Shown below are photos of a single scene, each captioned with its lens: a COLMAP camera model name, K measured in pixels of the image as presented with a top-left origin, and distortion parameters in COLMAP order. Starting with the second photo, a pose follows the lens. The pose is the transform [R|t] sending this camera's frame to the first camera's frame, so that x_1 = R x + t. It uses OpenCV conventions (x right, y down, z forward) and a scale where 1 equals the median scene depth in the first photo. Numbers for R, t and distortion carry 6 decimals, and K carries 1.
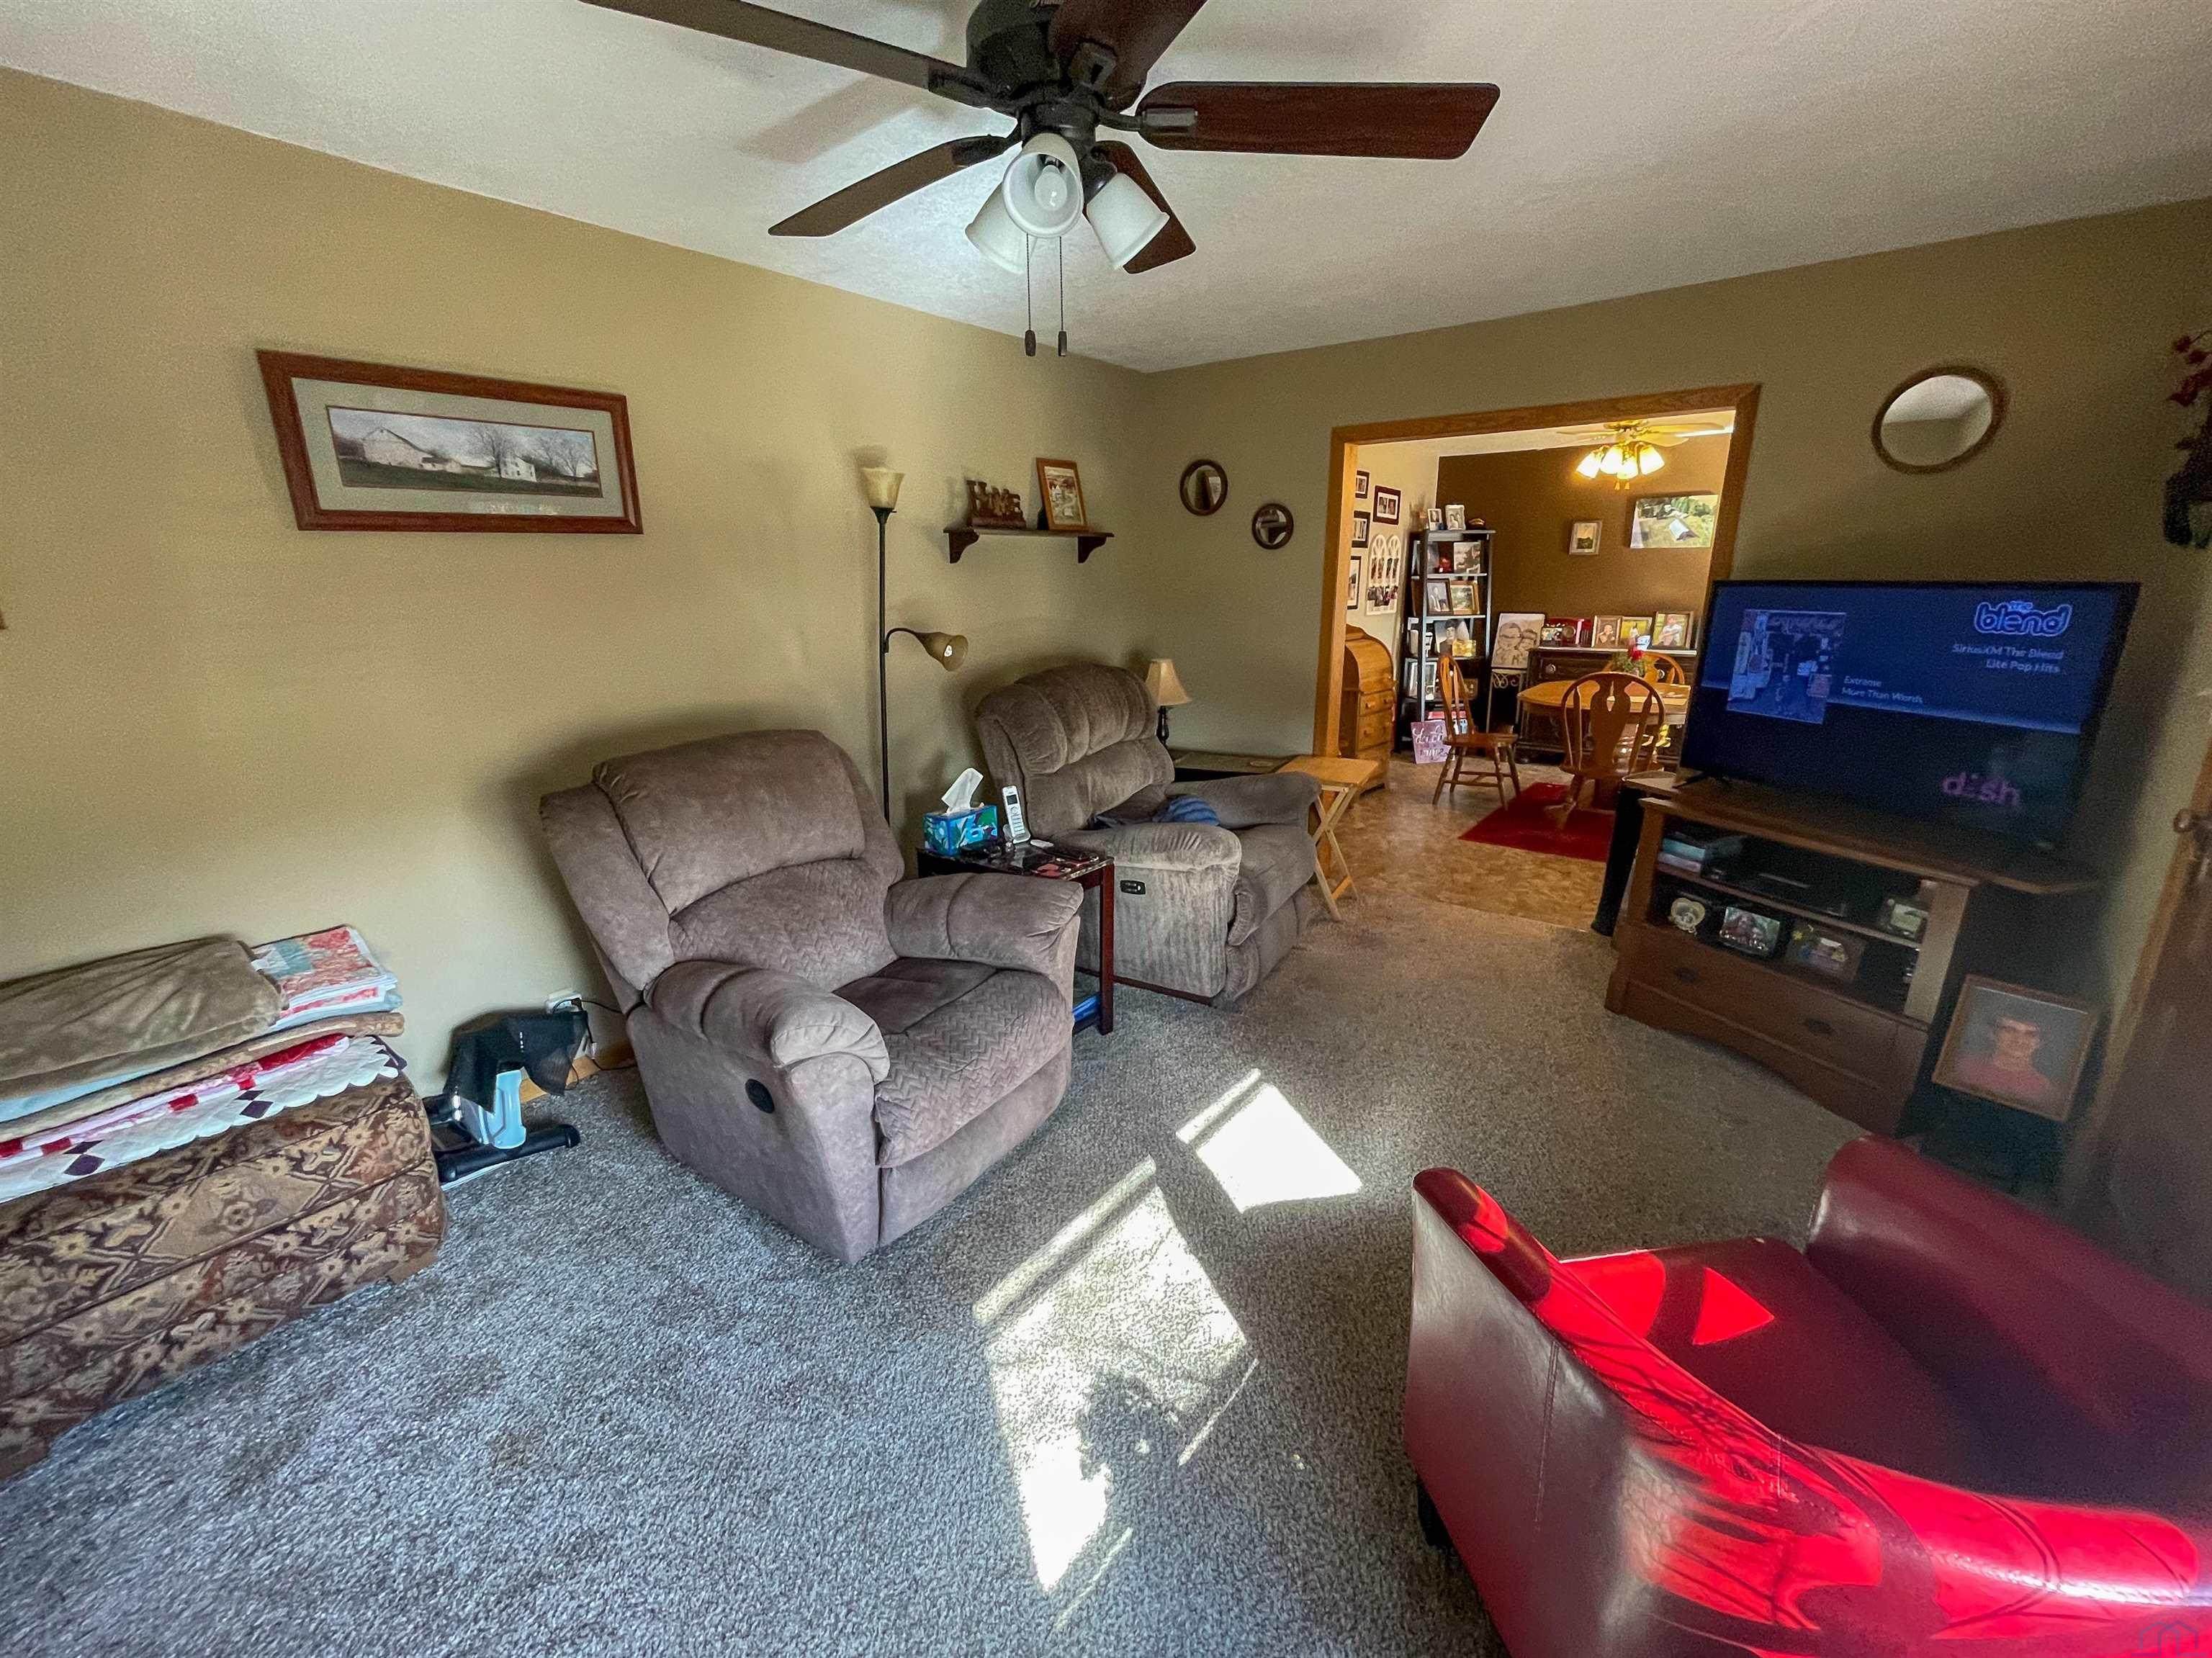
lens RADIAL K [[919.1, 0, 1106.0], [0, 919.1, 829.0], [0, 0, 1]] dist [-0.000078, -0.000255]
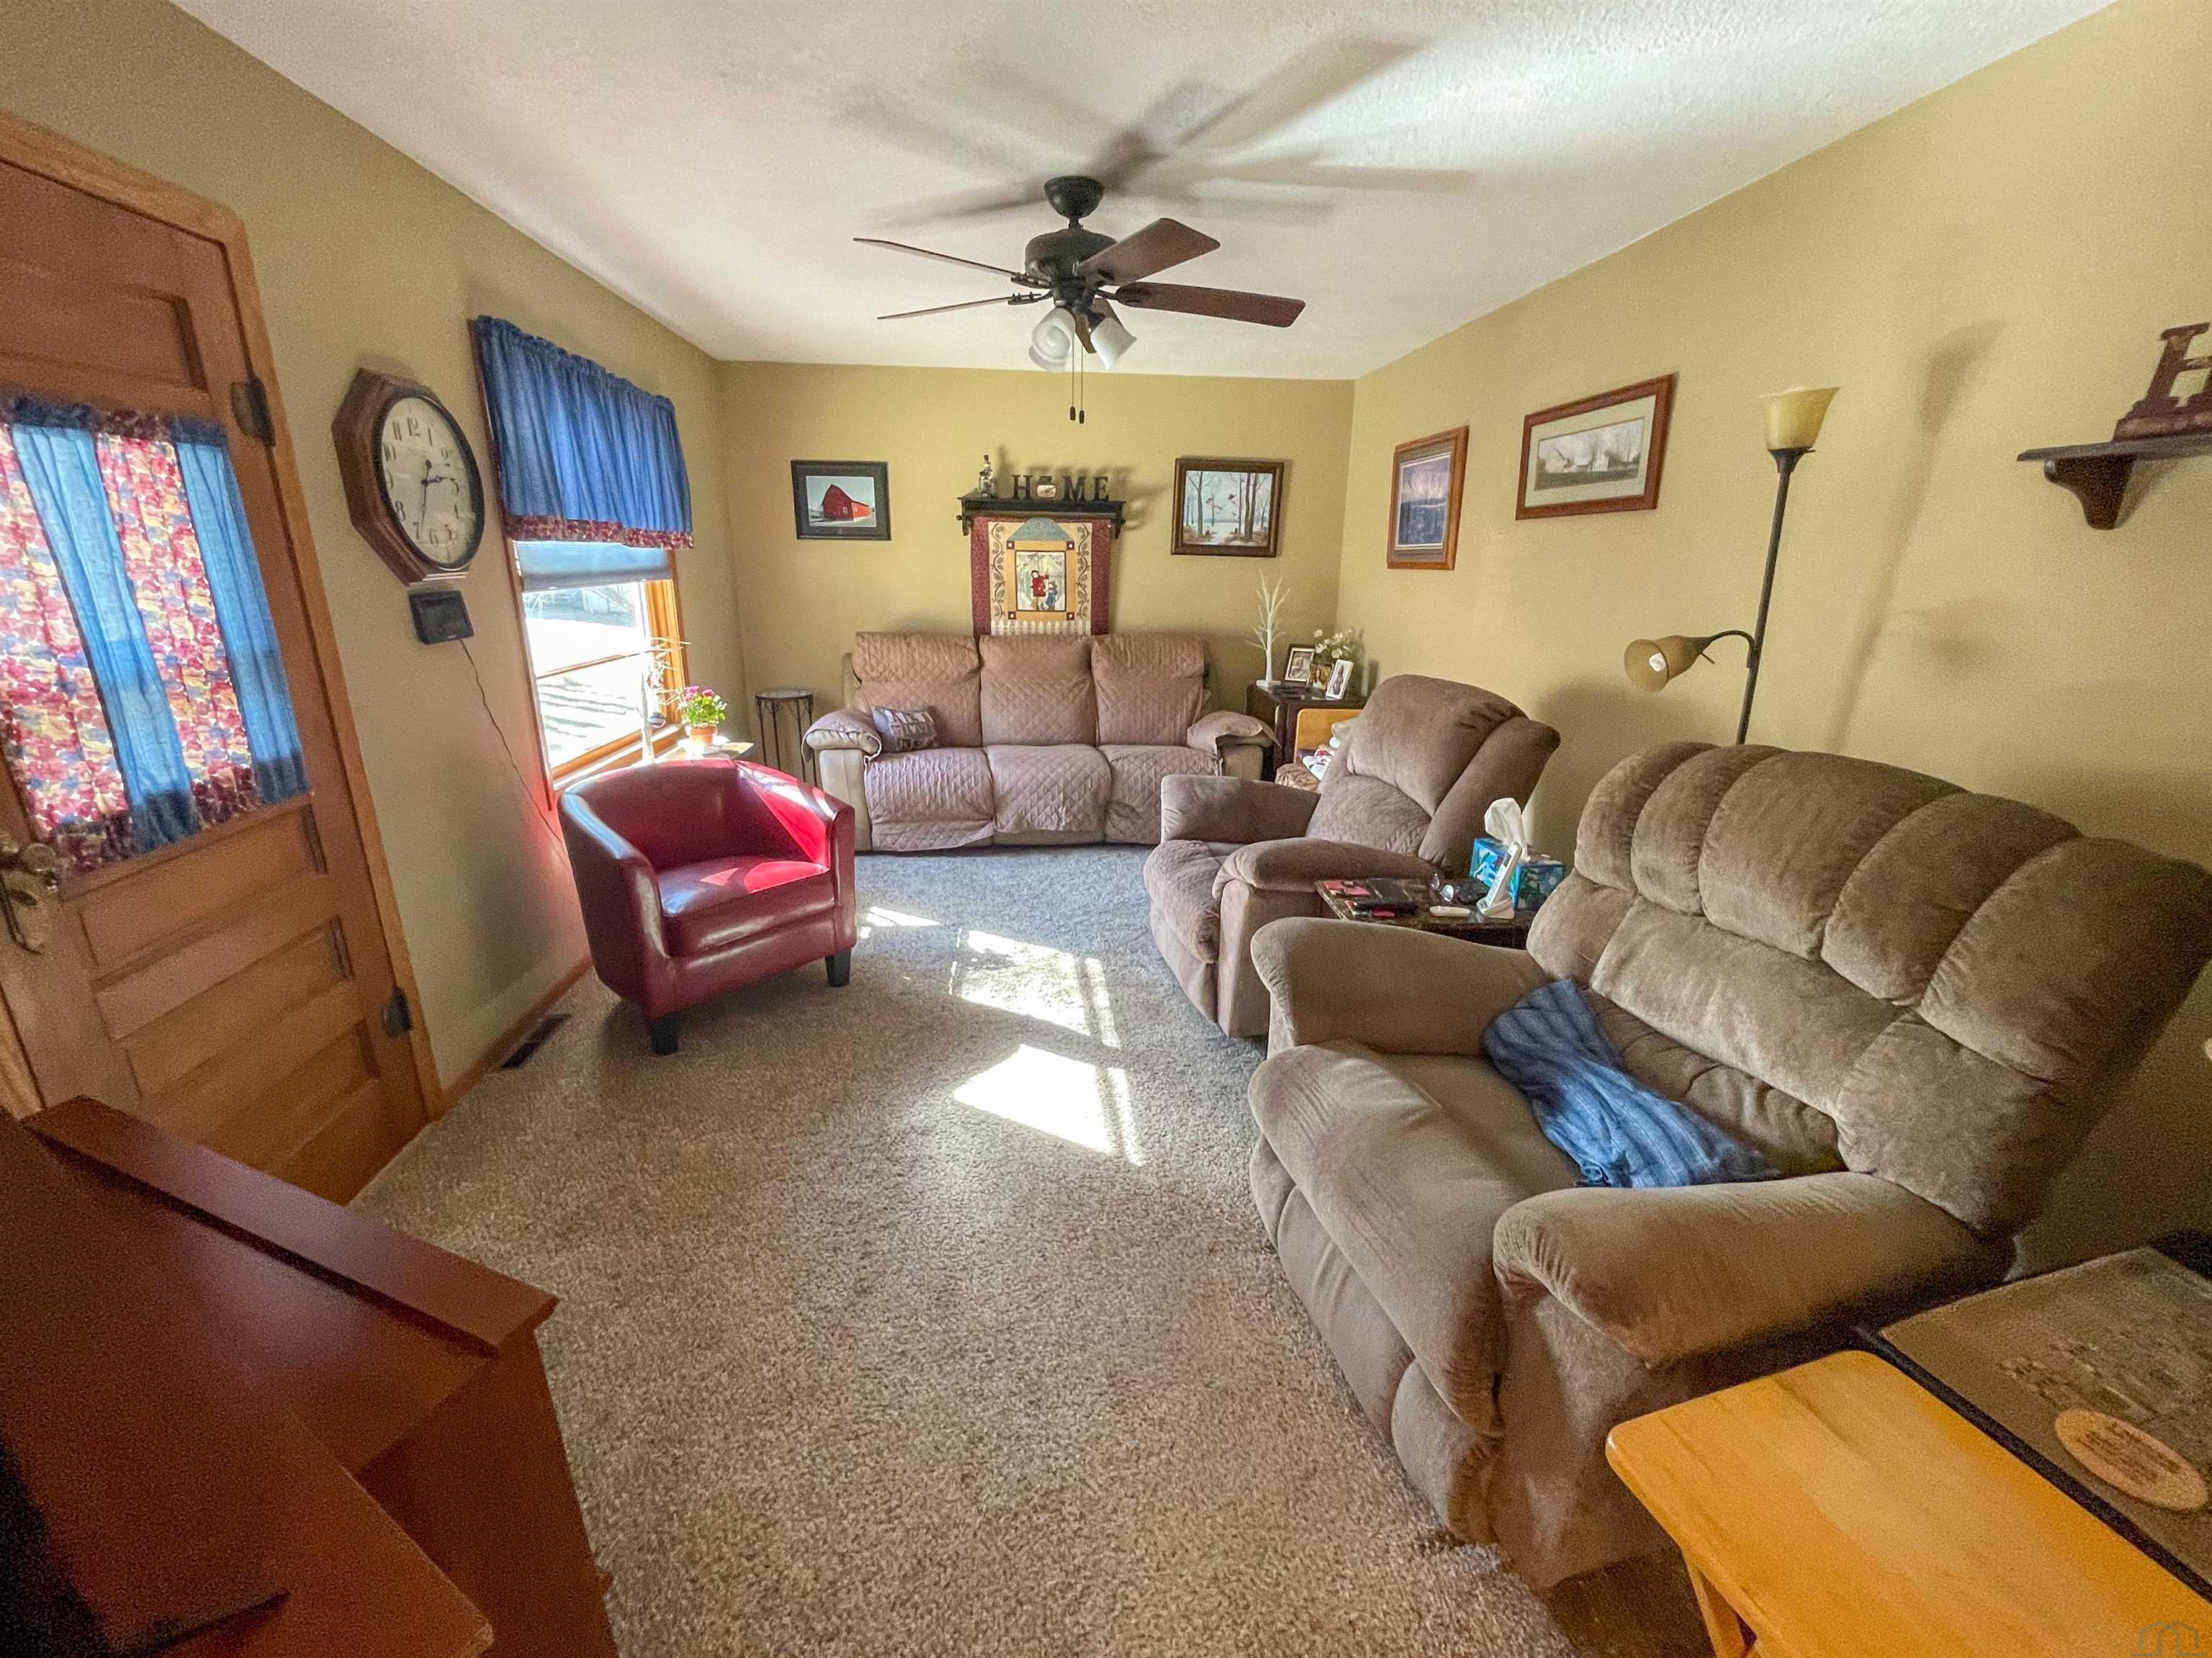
lens RADIAL K [[919.1, 0, 1106.0], [0, 919.1, 829.0], [0, 0, 1]] dist [-0.000078, -0.000255]
pose [[-0.725065, 0.200719, -0.658781, 0.806711], [-0.193457, 0.858704, 0.474554, -0.452131], [0.660950, 0.471528, -0.583786, 1.606635]]
